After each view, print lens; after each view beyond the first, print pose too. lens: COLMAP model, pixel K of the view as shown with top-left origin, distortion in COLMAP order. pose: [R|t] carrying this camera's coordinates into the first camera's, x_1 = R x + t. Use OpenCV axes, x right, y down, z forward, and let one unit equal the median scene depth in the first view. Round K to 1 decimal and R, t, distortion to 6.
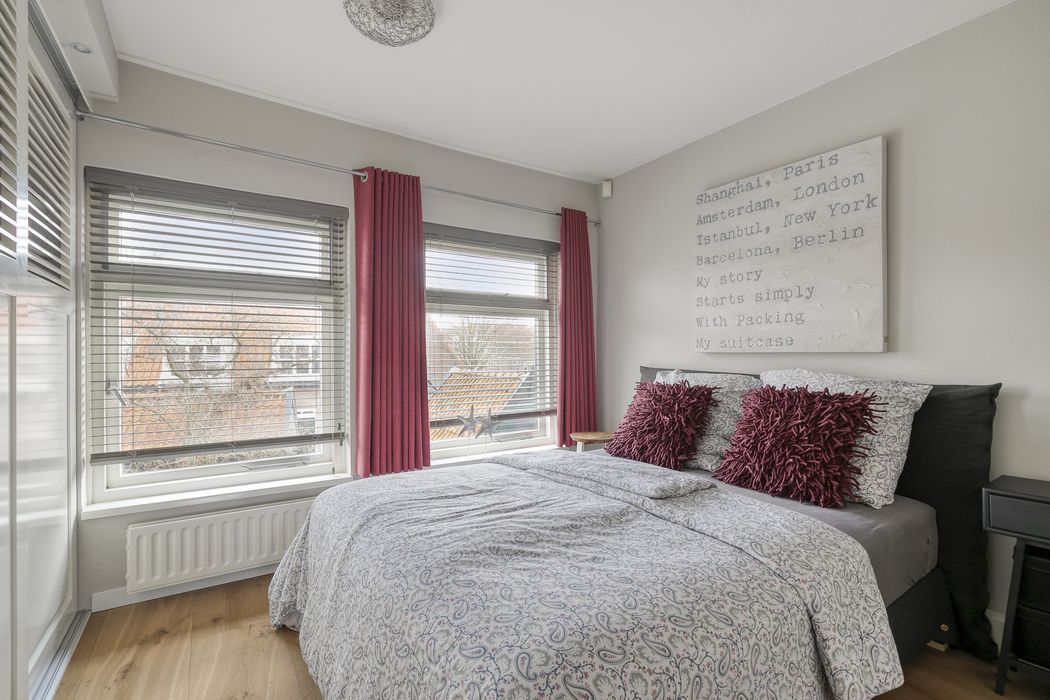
lens RADIAL K [[476.1, 0, 525.0], [0, 476.1, 350.0], [0, 0, 1]] dist [-0.009376, -0.000548]
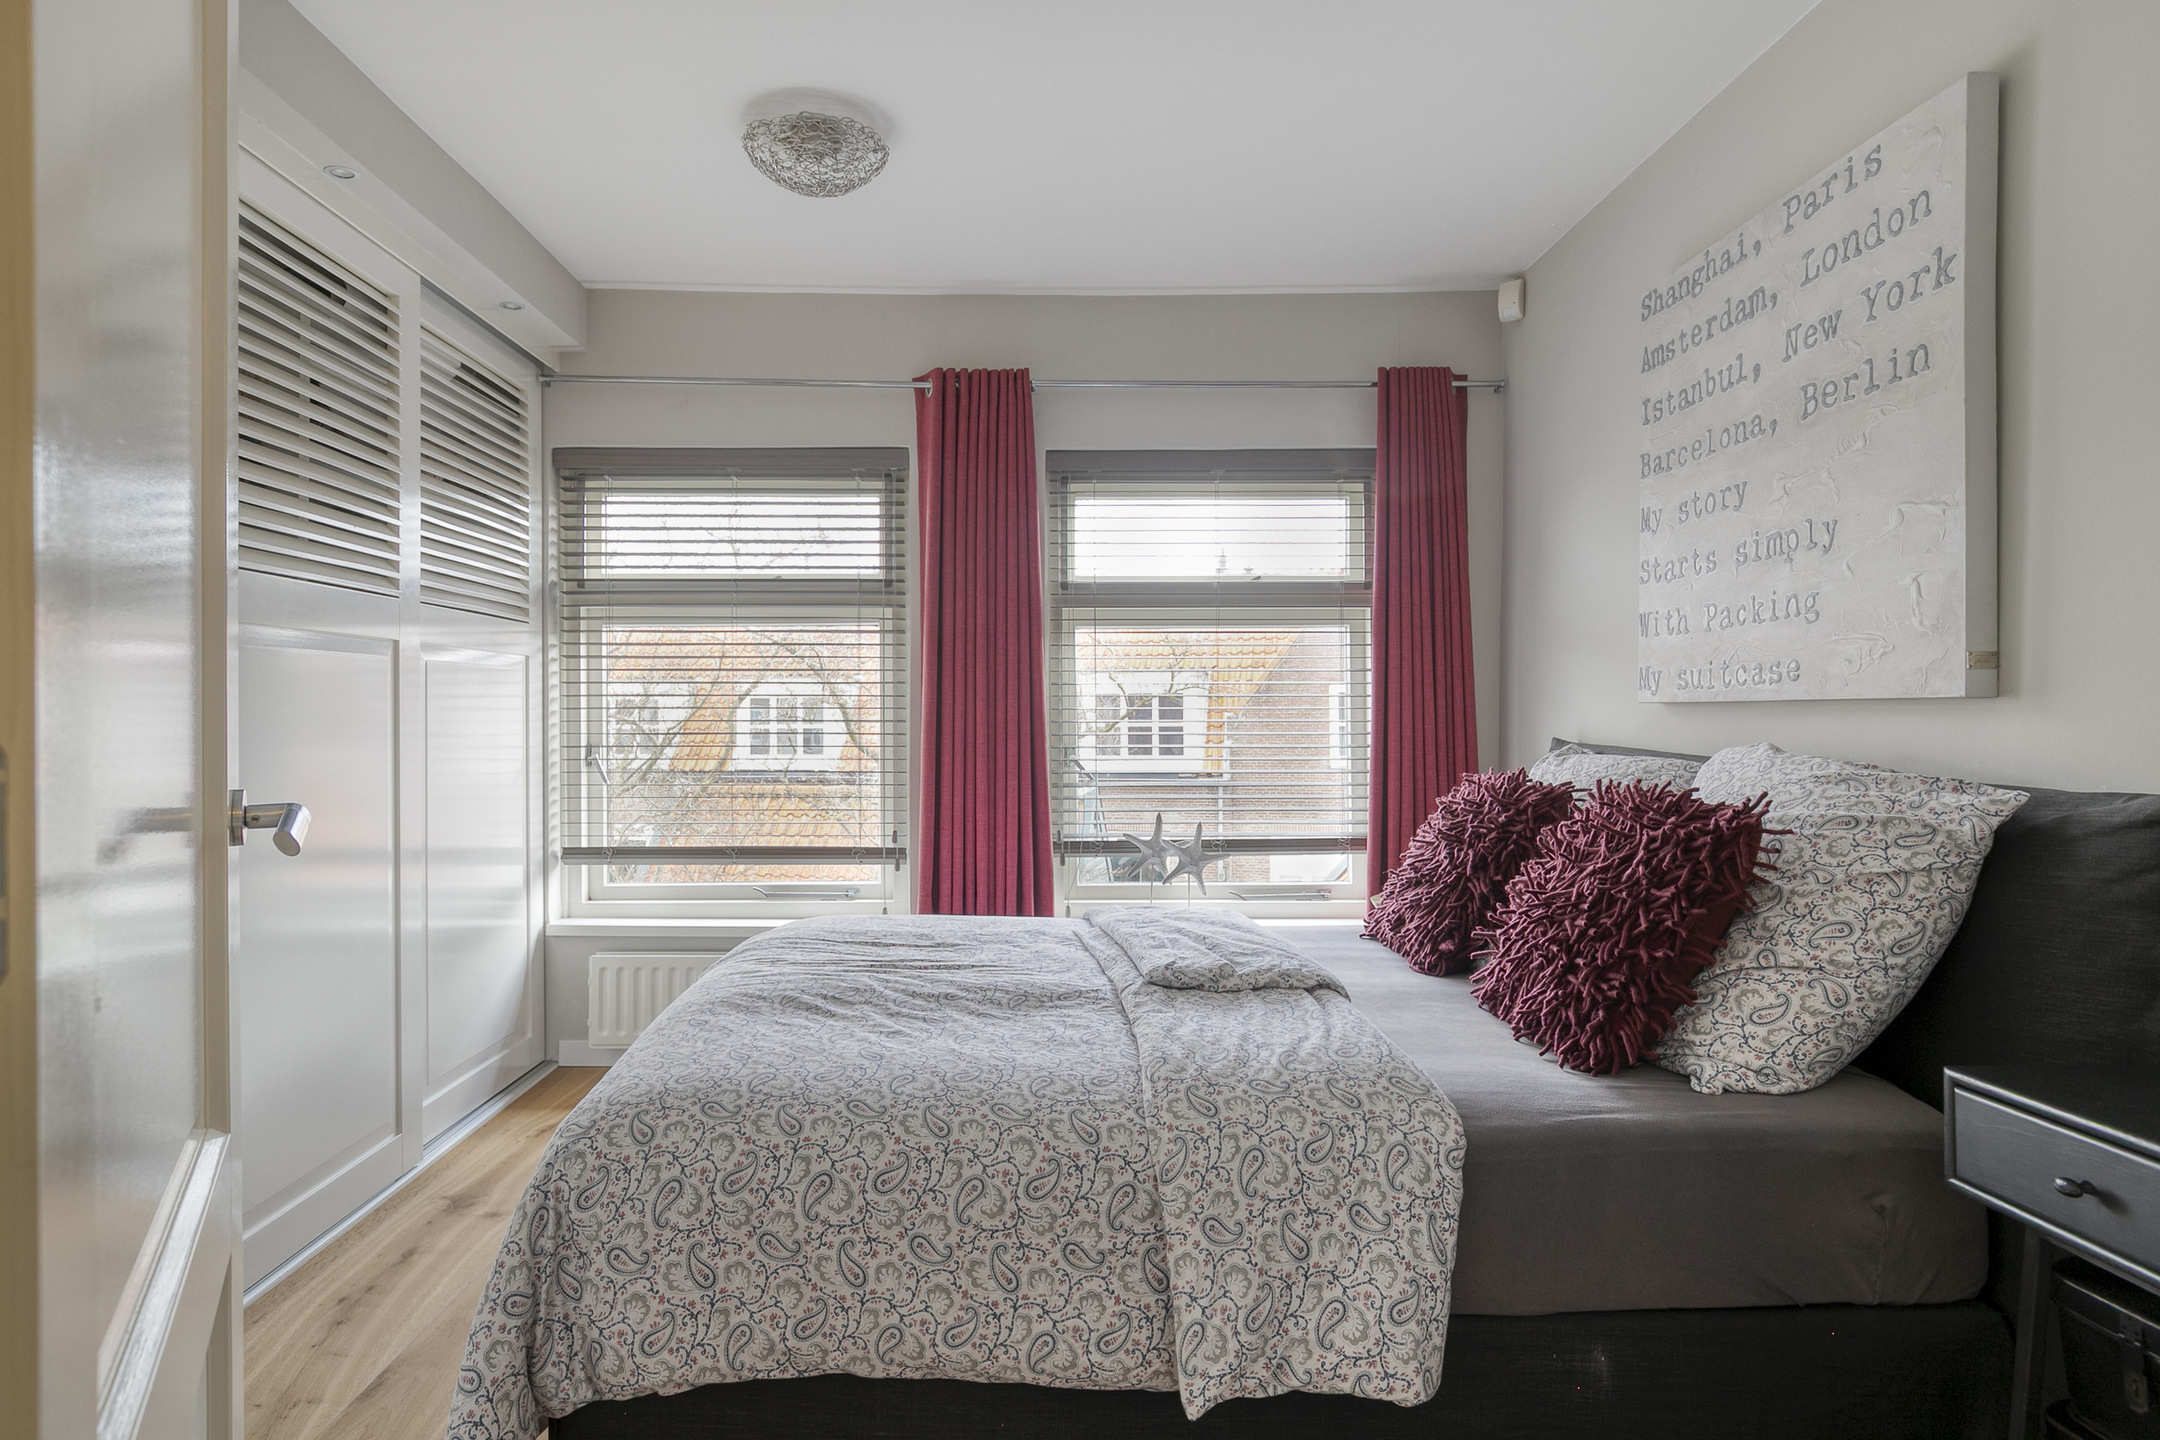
lens RADIAL K [[1171.2, 0, 1023.2], [0, 1171.2, 710.4], [0, 0, 1]] dist [-0.004785, -0.001232]
pose [[0.834360, -0.001637, -0.551217, 0.528953], [0.003788, 0.999989, 0.002764, 0.007630], [0.551207, -0.004394, 0.834357, -0.082854]]
